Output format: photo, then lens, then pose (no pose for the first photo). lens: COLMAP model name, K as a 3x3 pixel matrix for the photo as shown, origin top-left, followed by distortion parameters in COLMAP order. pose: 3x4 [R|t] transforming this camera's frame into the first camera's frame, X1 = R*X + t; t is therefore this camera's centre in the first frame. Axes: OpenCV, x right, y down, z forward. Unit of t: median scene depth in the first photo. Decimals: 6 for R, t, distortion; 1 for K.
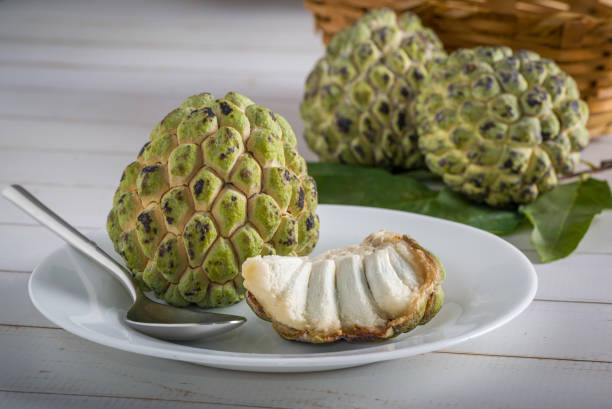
lens RADIAL K [[1979.6, 0, 306.0], [0, 1979.6, 204.5], [0, 0, 1]] dist [-0.044679, 0.104366]
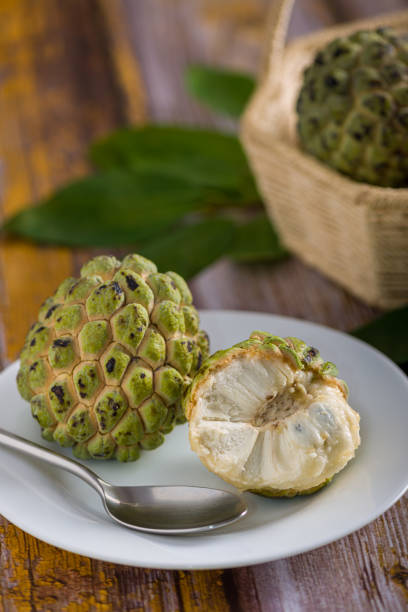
lens RADIAL K [[1979.6, 0, 204.0], [0, 1979.6, 306.0], [0, 0, 1]] dist [-0.044679, 0.104366]
pose [[0.993468, -0.003892, 0.114046, -0.124873], [-0.025016, 0.967679, 0.250941, -0.308212], [-0.111337, -0.252154, 0.961261, -0.029852]]
